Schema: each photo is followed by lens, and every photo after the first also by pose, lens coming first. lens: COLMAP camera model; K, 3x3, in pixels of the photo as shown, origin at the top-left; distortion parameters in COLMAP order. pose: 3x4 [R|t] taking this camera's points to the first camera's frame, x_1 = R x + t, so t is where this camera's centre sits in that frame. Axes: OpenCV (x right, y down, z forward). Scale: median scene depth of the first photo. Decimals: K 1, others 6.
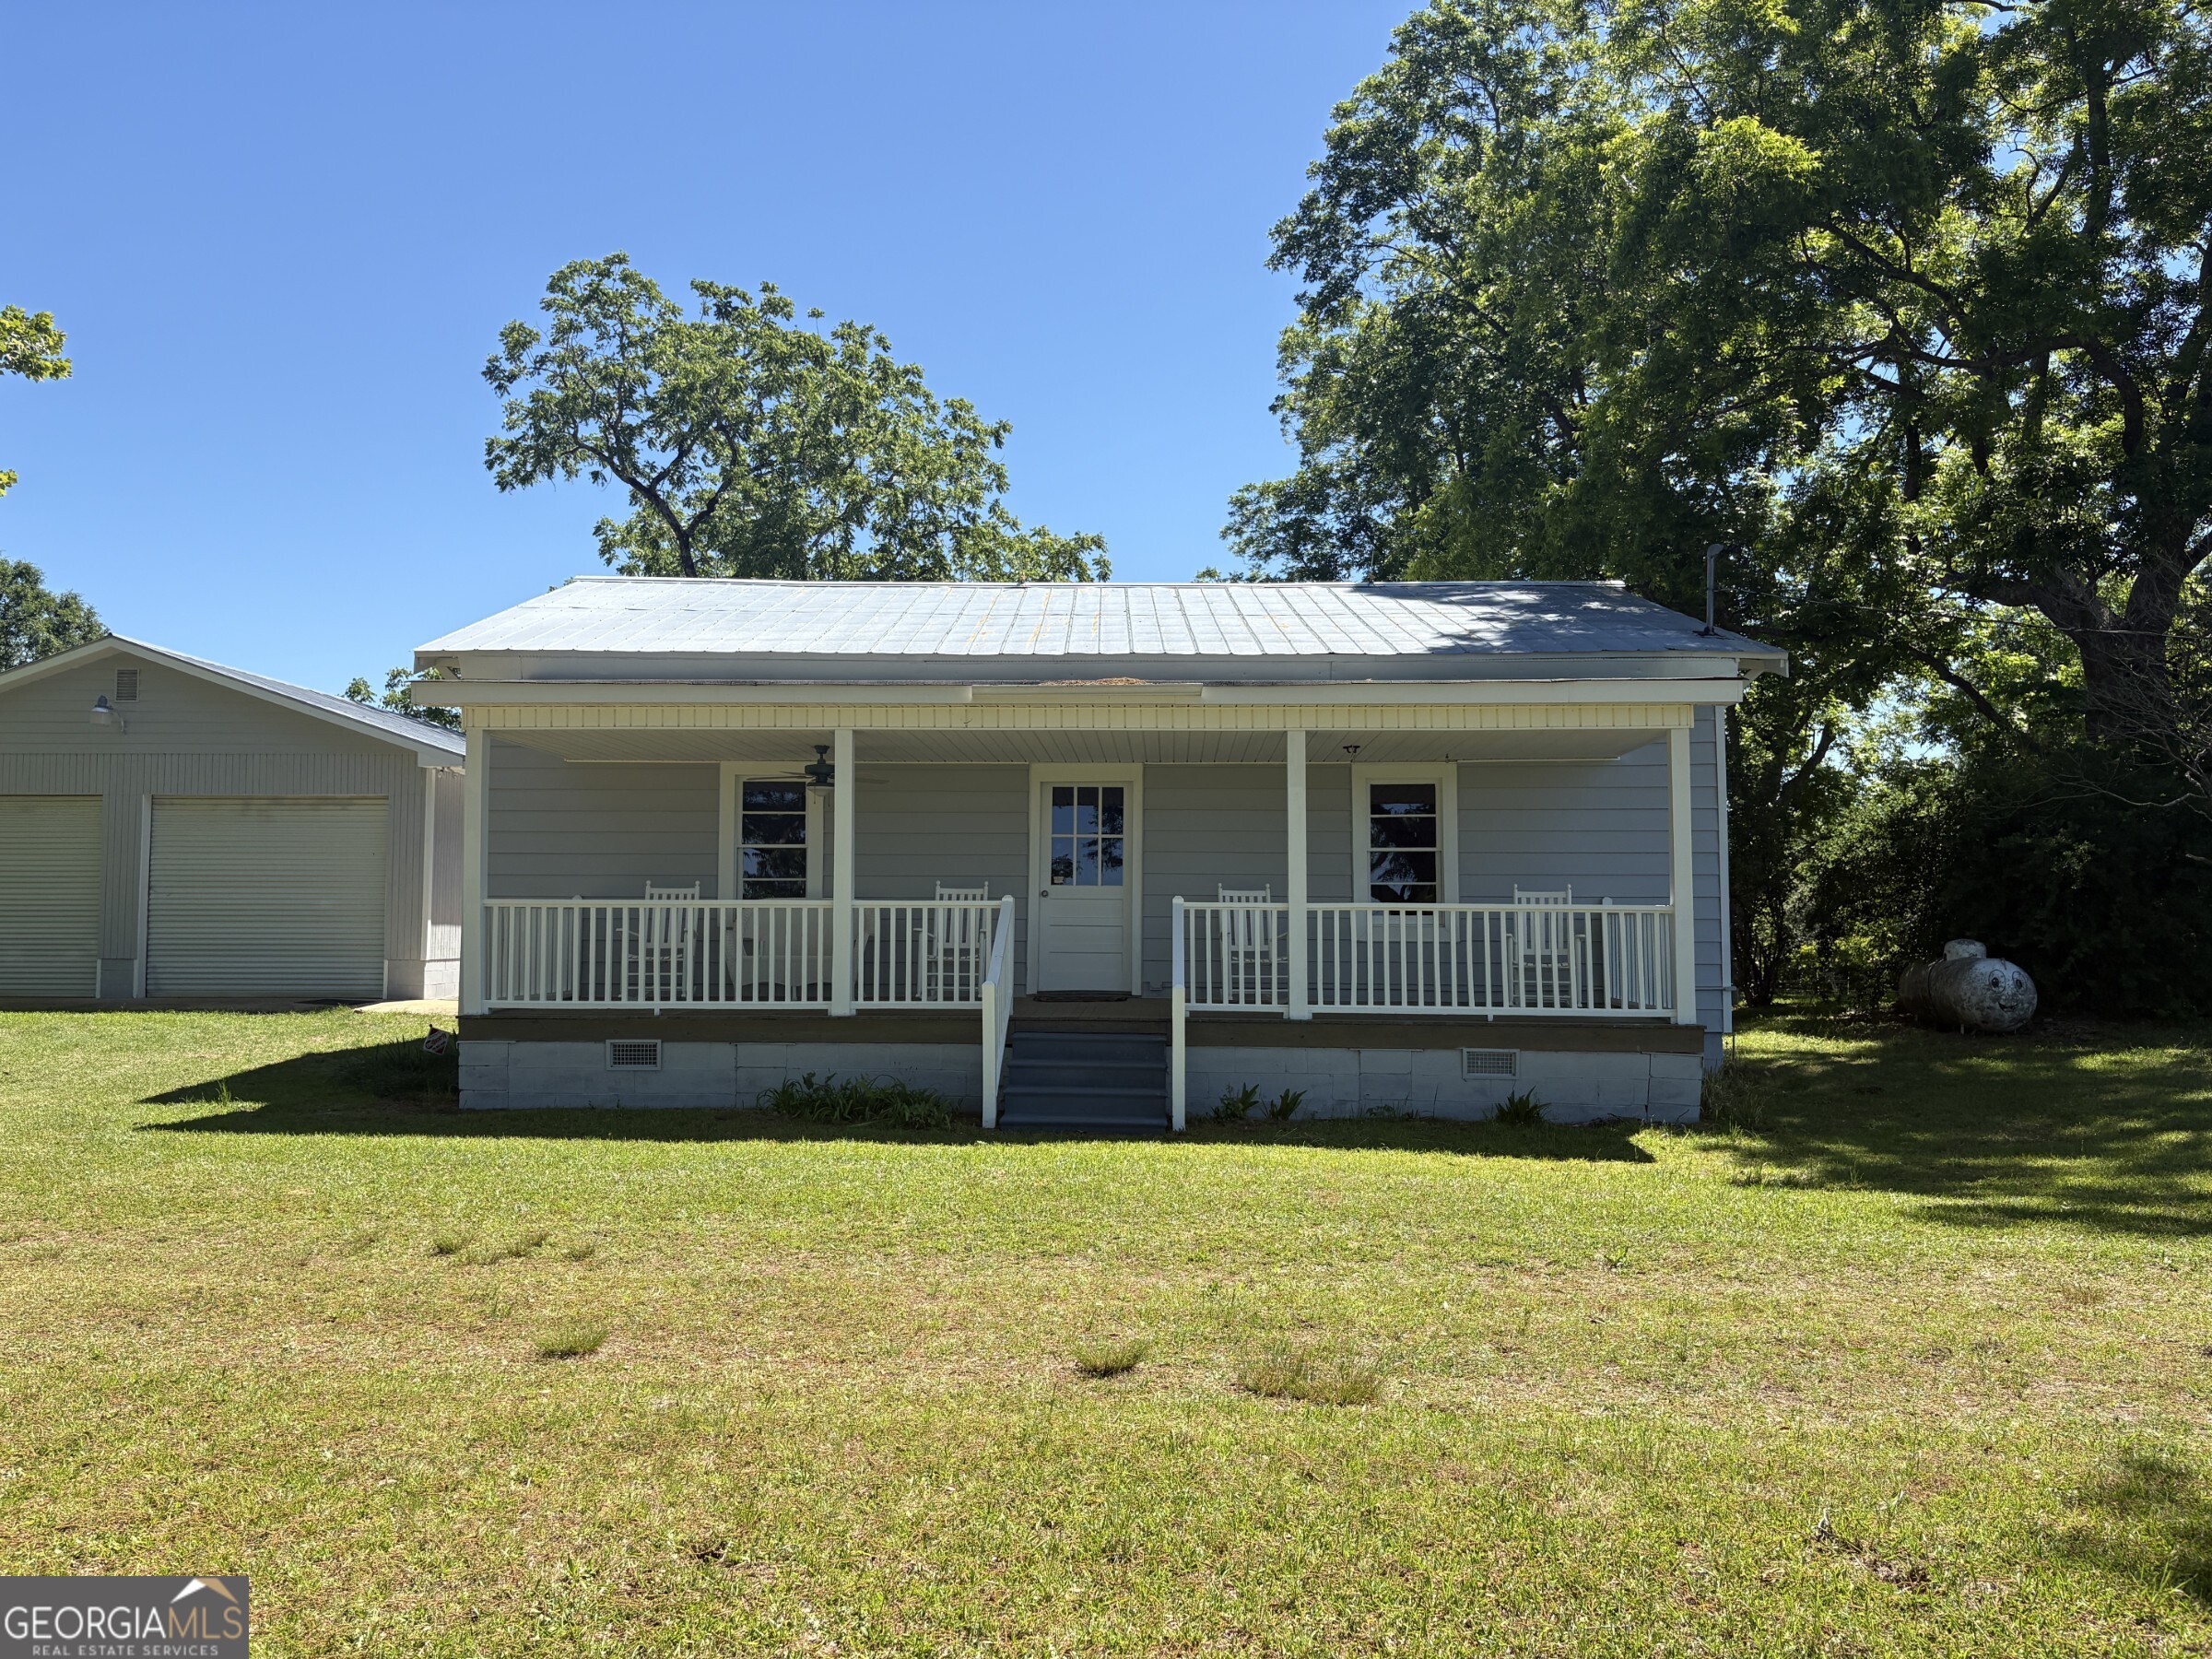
lens RADIAL K [[1653.9, 0, 1106.0], [0, 1653.9, 829.5], [0, 0, 1]] dist [-0.015054, -0.004762]
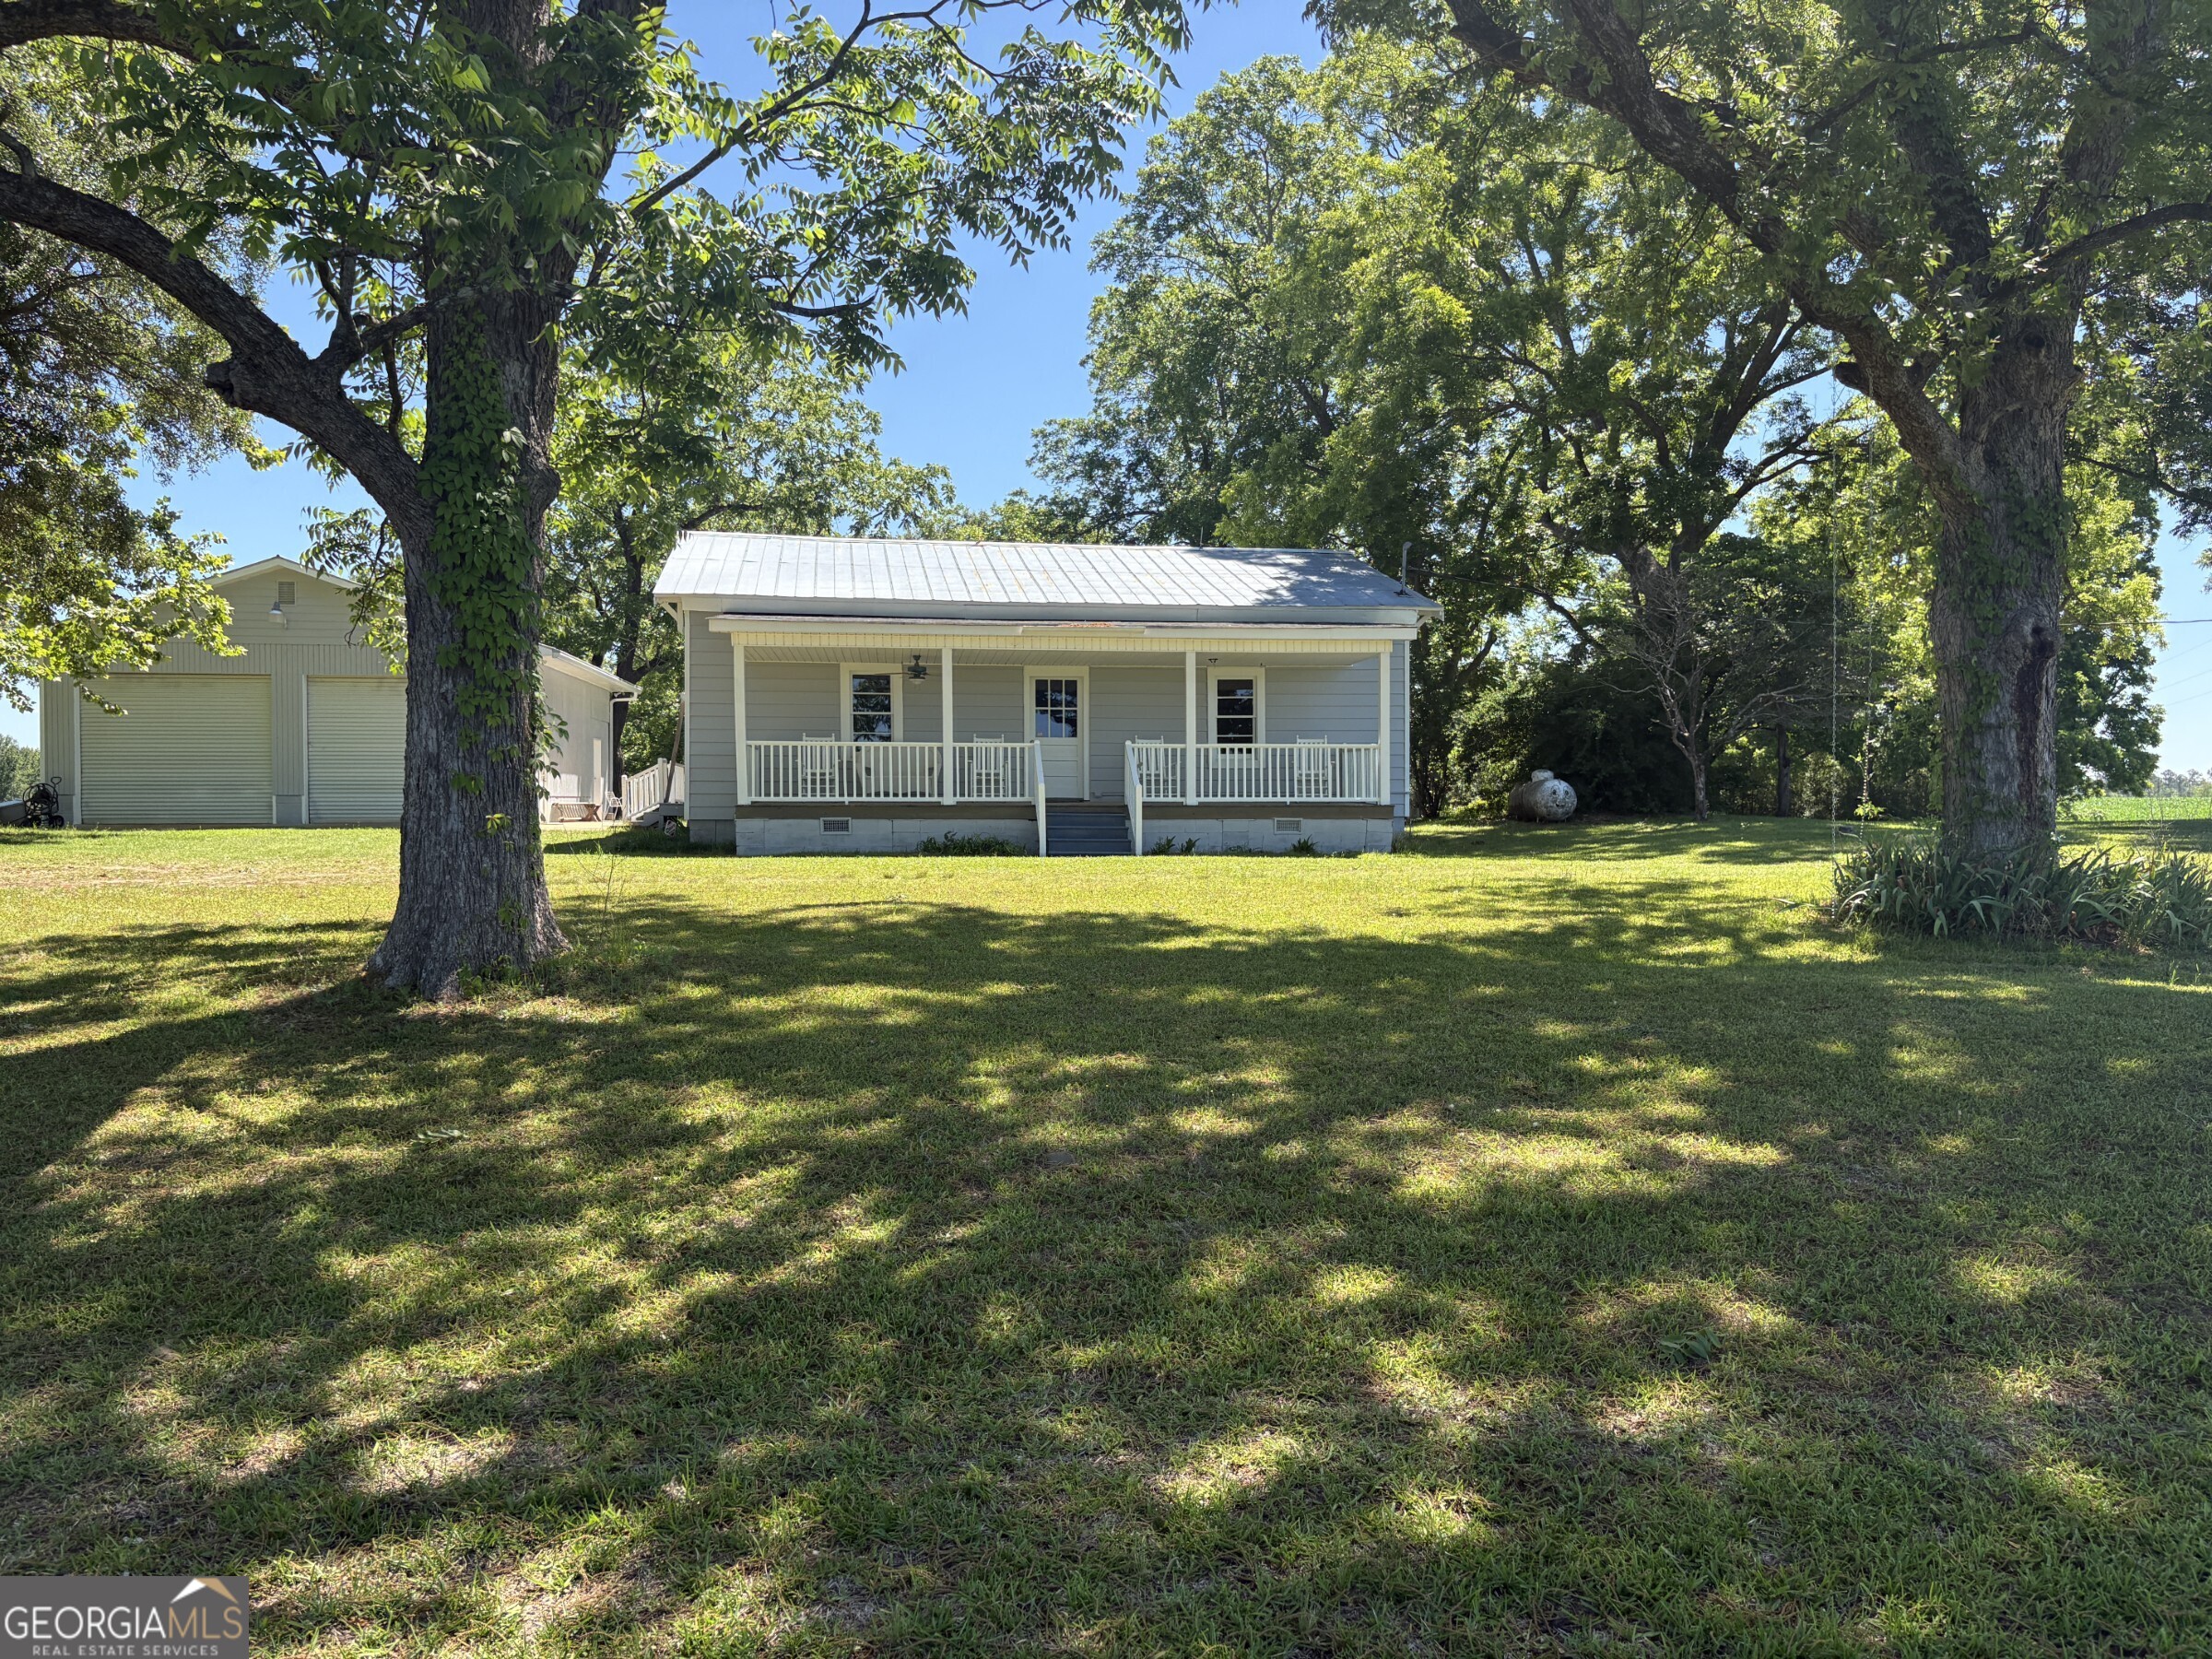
lens RADIAL K [[1649.0, 0, 1096.0], [0, 1649.0, 796.5], [0, 0, 1]] dist [0.054493, -0.070999]
pose [[0.987506, -0.004066, 0.157526, -0.202486], [-0.004999, 0.998356, 0.057108, -0.002192], [-0.157500, -0.057182, 0.985862, -0.599388]]
